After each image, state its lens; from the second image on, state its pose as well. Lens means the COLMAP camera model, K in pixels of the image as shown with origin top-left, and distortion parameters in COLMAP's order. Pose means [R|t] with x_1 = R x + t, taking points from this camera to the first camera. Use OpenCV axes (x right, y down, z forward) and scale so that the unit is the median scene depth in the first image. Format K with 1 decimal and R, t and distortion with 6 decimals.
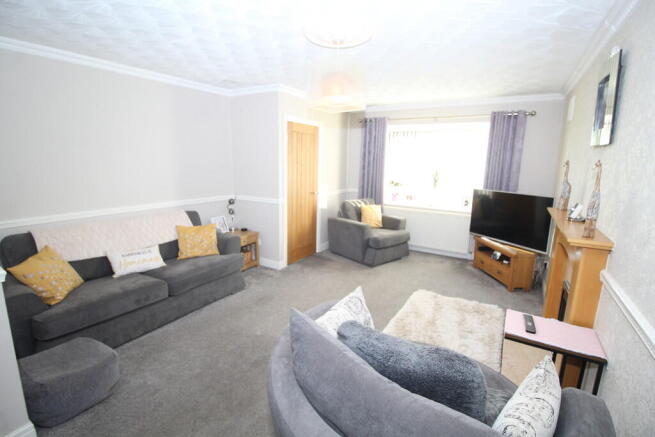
lens RADIAL K [[315.6, 0, 327.5], [0, 315.6, 218.5], [0, 0, 1]] dist [-0.003408, -0.000759]
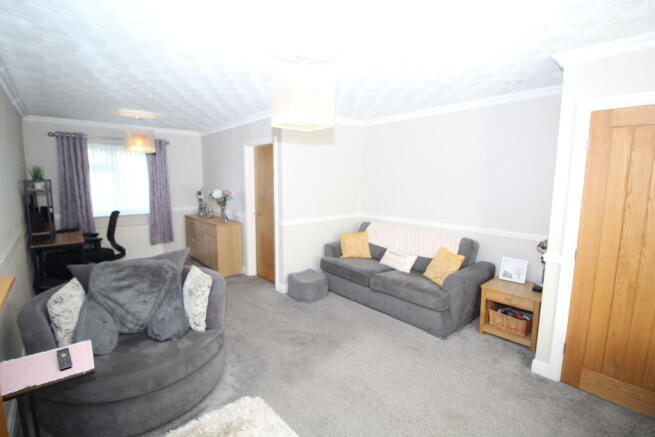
lens RADIAL K [[315.6, 0, 327.5], [0, 315.6, 218.5], [0, 0, 1]] dist [-0.003408, -0.000759]
pose [[-0.309653, 0.110927, -0.944357, 0.633544], [-0.188435, 0.966315, 0.175294, -0.187899], [0.931991, 0.232230, -0.278320, 0.984149]]
